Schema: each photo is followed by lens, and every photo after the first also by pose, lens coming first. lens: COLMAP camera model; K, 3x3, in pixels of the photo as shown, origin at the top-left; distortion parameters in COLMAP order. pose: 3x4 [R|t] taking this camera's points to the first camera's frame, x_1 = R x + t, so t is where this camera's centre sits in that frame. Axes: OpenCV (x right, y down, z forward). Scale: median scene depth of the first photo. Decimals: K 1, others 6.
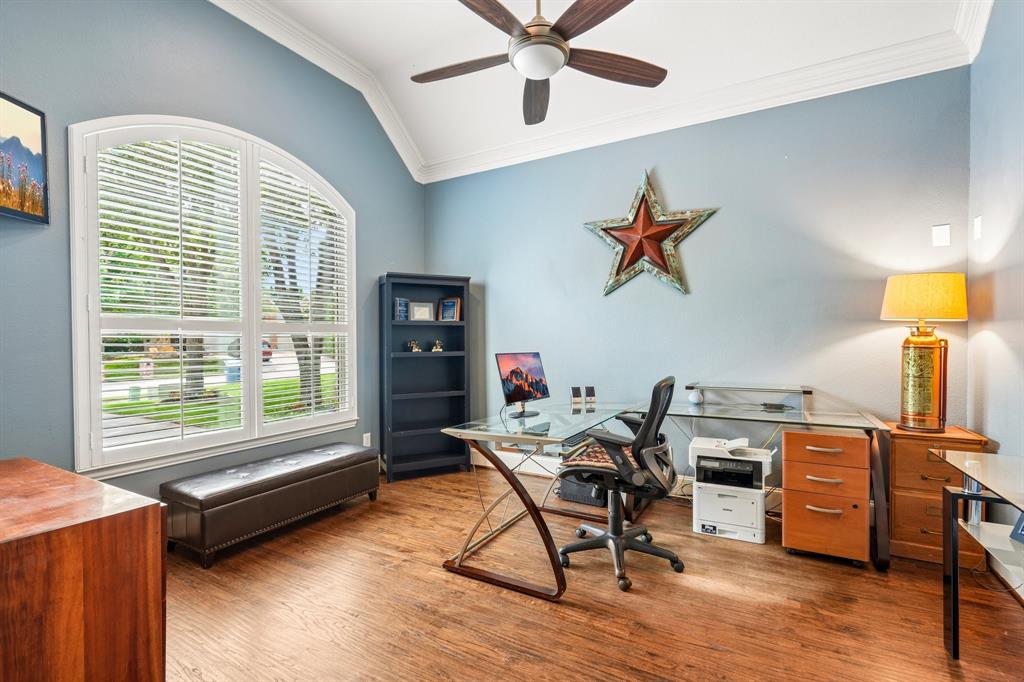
lens RADIAL K [[460.9, 0, 513.5], [0, 460.9, 345.7], [0, 0, 1]] dist [-0.003838, 0.001327]
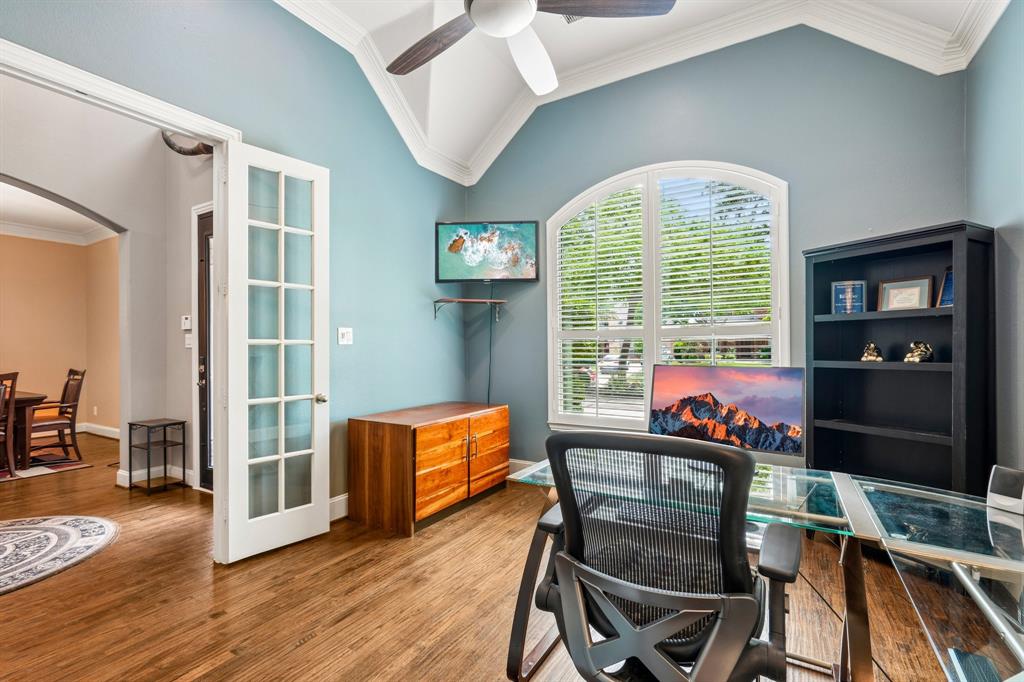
lens RADIAL K [[460.9, 0, 513.5], [0, 460.9, 345.7], [0, 0, 1]] dist [-0.003838, 0.001327]
pose [[-0.019313, 0.001228, -0.999813, 0.654350], [0.002716, 0.999996, 0.001176, -0.014772], [0.999810, -0.002693, -0.019316, 0.765112]]
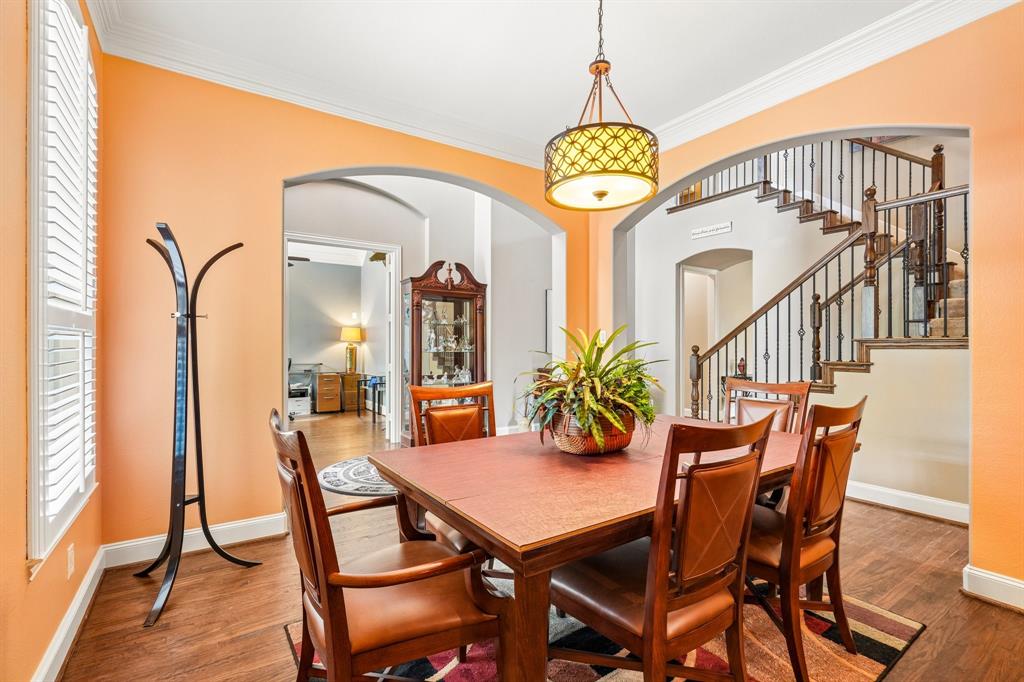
lens RADIAL K [[460.9, 0, 513.5], [0, 460.9, 345.7], [0, 0, 1]] dist [-0.003838, 0.001327]
pose [[0.441314, 0.007629, 0.897321, -1.454477], [0.001203, 0.999958, -0.009093, 0.009871], [-0.897352, 0.005092, 0.441286, -1.407234]]
